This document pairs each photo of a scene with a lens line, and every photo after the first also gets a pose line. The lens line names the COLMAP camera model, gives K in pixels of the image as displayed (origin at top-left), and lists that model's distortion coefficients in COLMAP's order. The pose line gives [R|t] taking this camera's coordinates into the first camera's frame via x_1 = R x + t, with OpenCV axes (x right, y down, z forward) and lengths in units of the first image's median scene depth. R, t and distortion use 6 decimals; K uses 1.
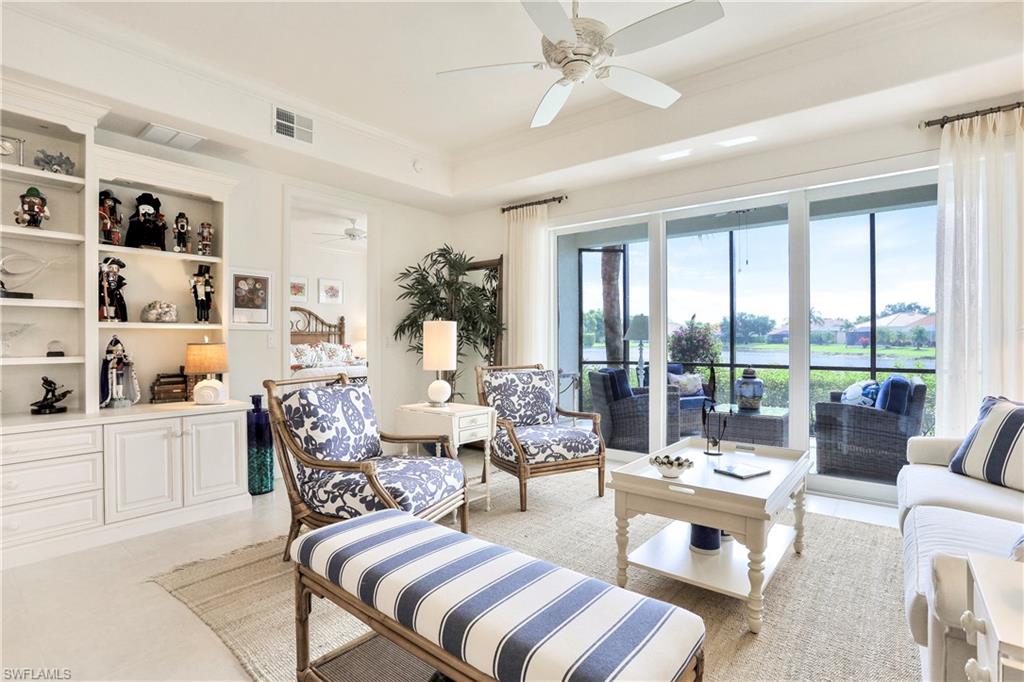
lens RADIAL K [[495.6, 0, 510.1], [0, 495.6, 339.5], [0, 0, 1]] dist [-0.055987, 0.019328]
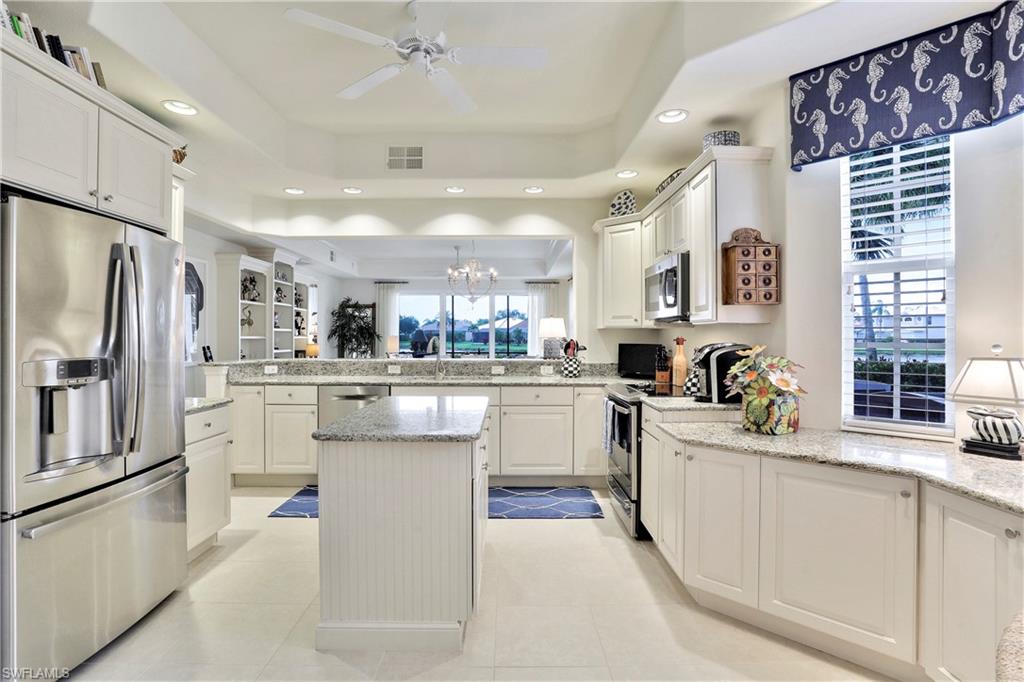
lens RADIAL K [[495.6, 0, 511.0], [0, 495.6, 335.9], [0, 0, 1]] dist [-0.055987, 0.019328]
pose [[0.771357, 0.004397, 0.636387, -1.247733], [-0.002302, 0.999989, -0.004120, -0.018044], [-0.636398, 0.001713, 0.771359, -1.436069]]
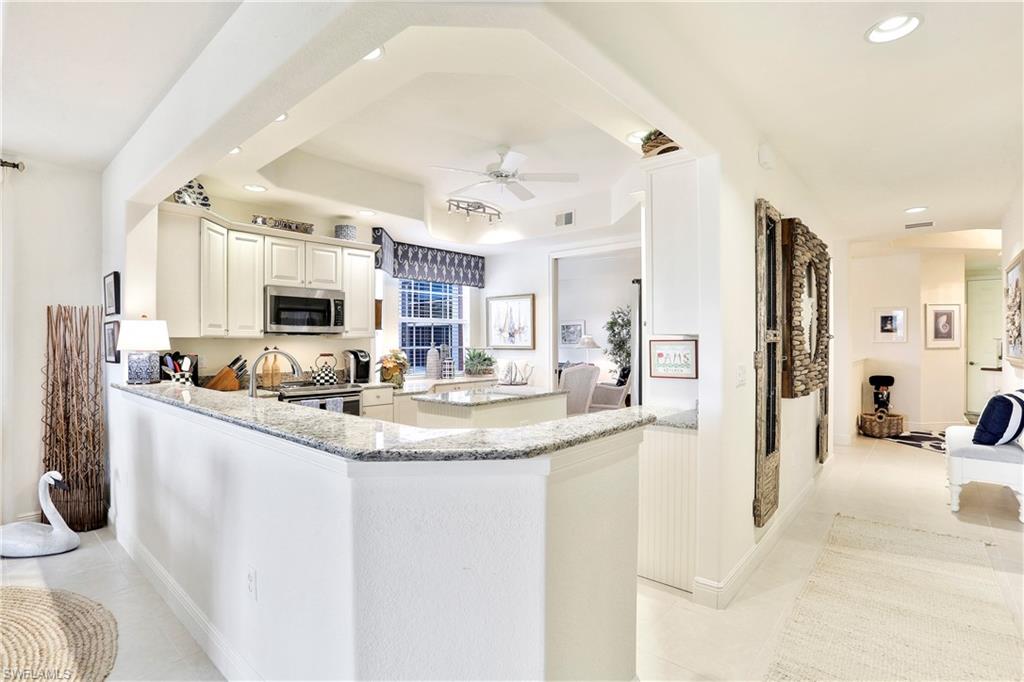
lens RADIAL K [[495.6, 0, 506.9], [0, 495.6, 341.3], [0, 0, 1]] dist [-0.055987, 0.019328]
pose [[-0.998784, 0.001845, 0.049272, -1.005876], [0.001893, 0.999998, 0.000927, -0.037318], [-0.049270, 0.001019, -0.998785, 0.206626]]
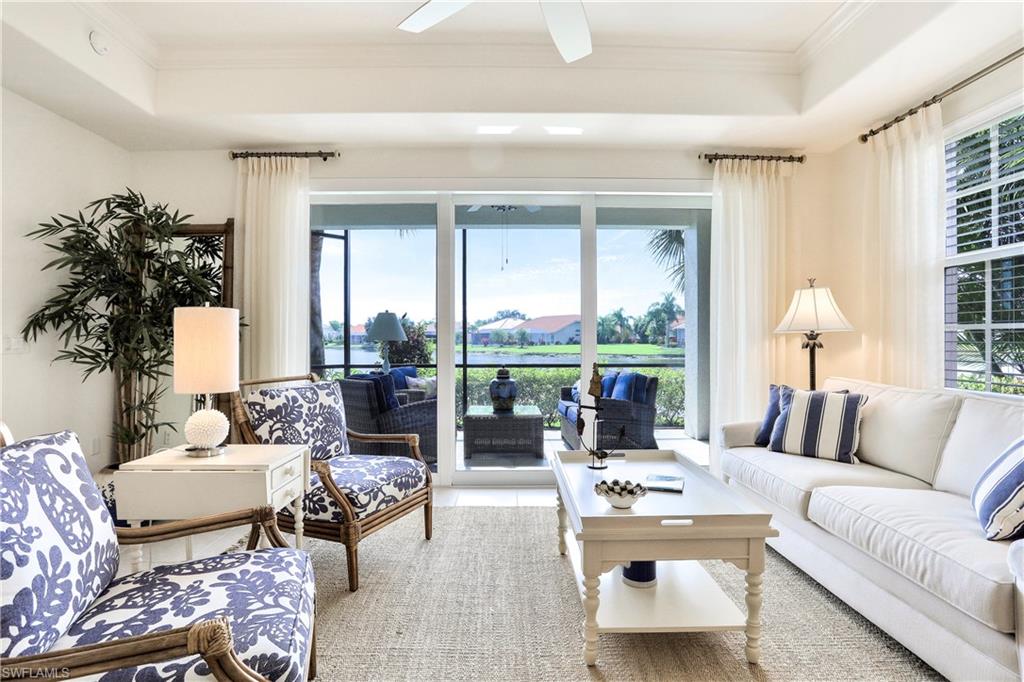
lens RADIAL K [[495.6, 0, 511.9], [0, 495.6, 341.4], [0, 0, 1]] dist [-0.055987, 0.019328]
pose [[0.767213, -0.003401, 0.641383, -0.204636], [0.001441, 0.999993, 0.003578, 0.000400], [-0.641391, -0.001821, 0.767212, 0.294504]]
